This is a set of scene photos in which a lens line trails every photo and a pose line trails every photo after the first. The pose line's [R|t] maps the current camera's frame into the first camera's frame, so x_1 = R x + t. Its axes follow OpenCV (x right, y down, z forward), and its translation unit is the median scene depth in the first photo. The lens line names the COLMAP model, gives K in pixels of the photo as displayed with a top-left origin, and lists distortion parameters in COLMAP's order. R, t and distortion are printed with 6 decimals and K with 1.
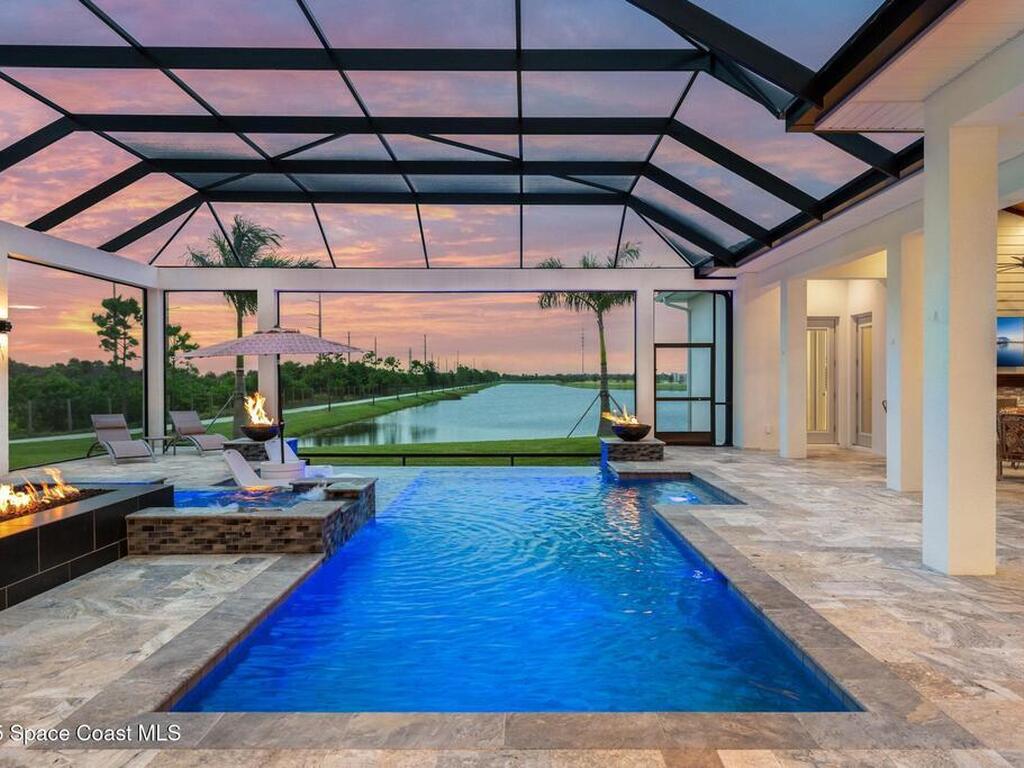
lens RADIAL K [[715.4, 0, 517.3], [0, 715.4, 383.2], [0, 0, 1]] dist [-0.002034, 0.002045]
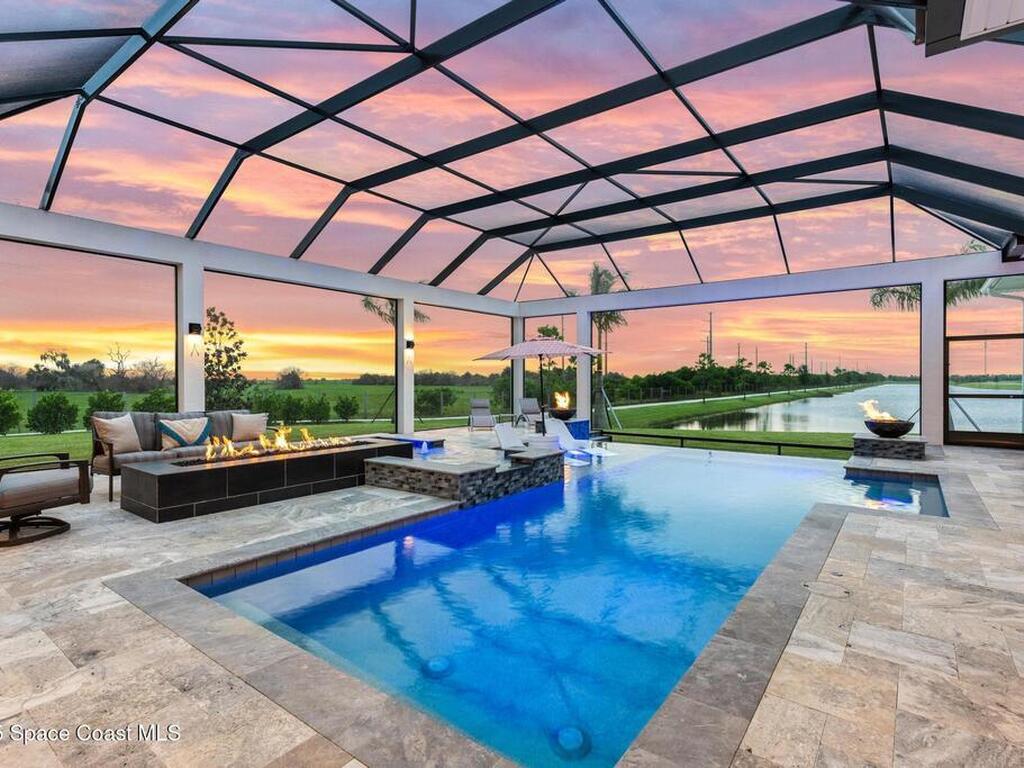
lens RADIAL K [[524.4, 0, 515.1], [0, 524.4, 386.2], [0, 0, 1]] dist [-0.000910, 0.000697]
pose [[0.801716, 0.006761, -0.597667, 0.185569], [-0.003005, 0.999969, 0.007281, 0.007692], [0.597697, -0.004041, 0.801712, 0.130551]]
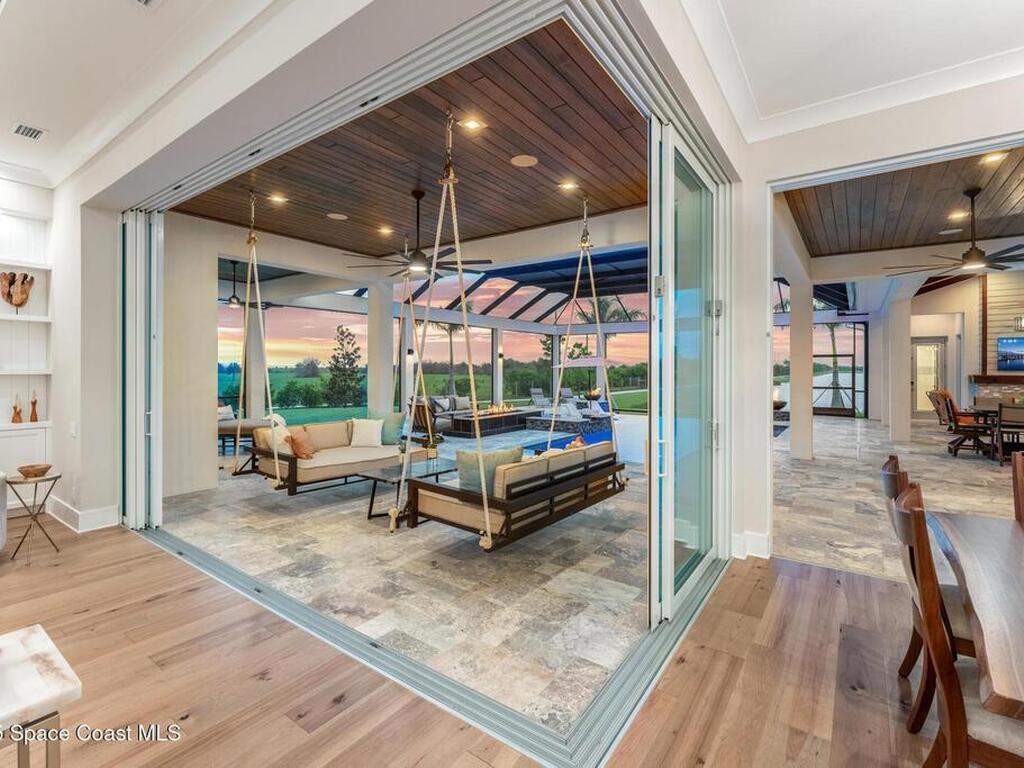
lens RADIAL K [[477.1, 0, 510.7], [0, 477.1, 376.1], [0, 0, 1]] dist [0.000627, 0.000083]
pose [[0.814252, 0.010360, -0.580419, 0.329829], [-0.004954, 0.999928, 0.010899, -0.017091], [0.580490, -0.005999, 0.814245, -0.414030]]
